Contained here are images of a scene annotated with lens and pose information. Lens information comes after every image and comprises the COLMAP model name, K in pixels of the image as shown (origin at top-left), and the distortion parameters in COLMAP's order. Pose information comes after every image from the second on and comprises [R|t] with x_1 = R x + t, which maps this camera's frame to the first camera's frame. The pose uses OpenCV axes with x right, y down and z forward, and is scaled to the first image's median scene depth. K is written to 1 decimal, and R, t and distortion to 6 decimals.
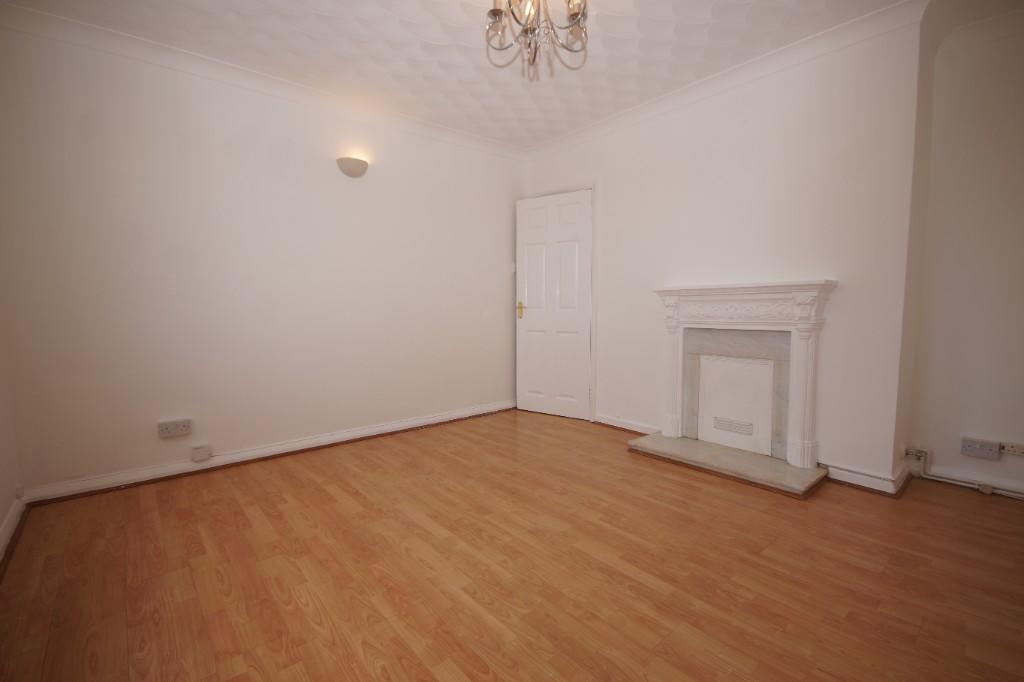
lens RADIAL K [[456.1, 0, 513.3], [0, 456.1, 340.4], [0, 0, 1]] dist [-0.001282, -0.000086]
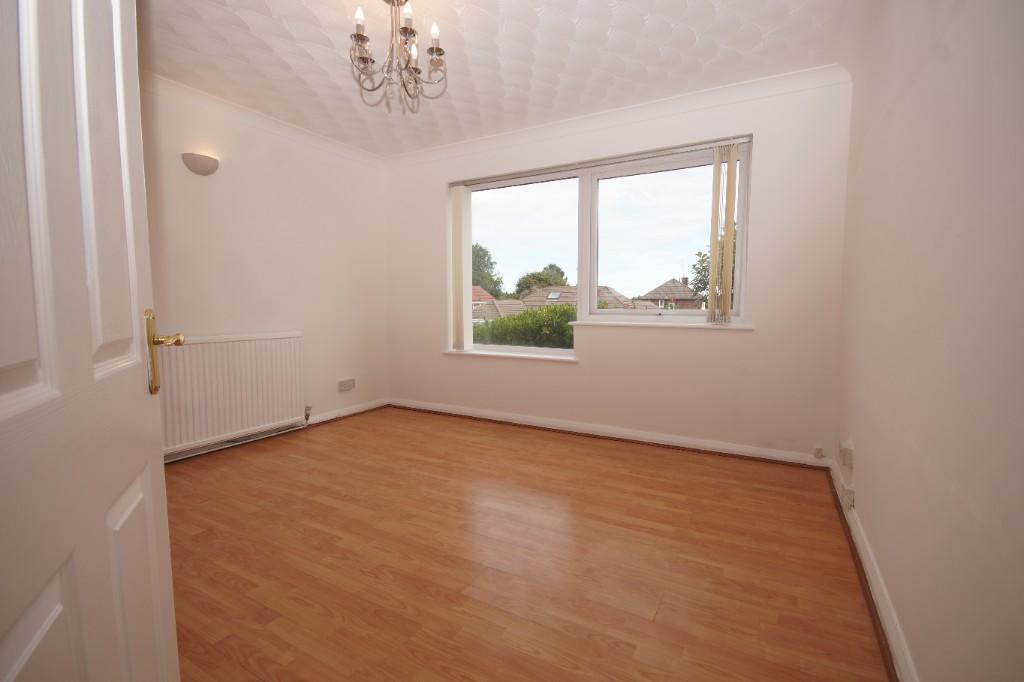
lens RADIAL K [[456.1, 0, 514.5], [0, 456.1, 335.8], [0, 0, 1]] dist [-0.001282, -0.000086]
pose [[-0.939460, 0.028927, -0.341435, 0.190310], [-0.022904, 0.988901, 0.146803, -0.198605], [0.341891, 0.145735, -0.928370, 2.246064]]
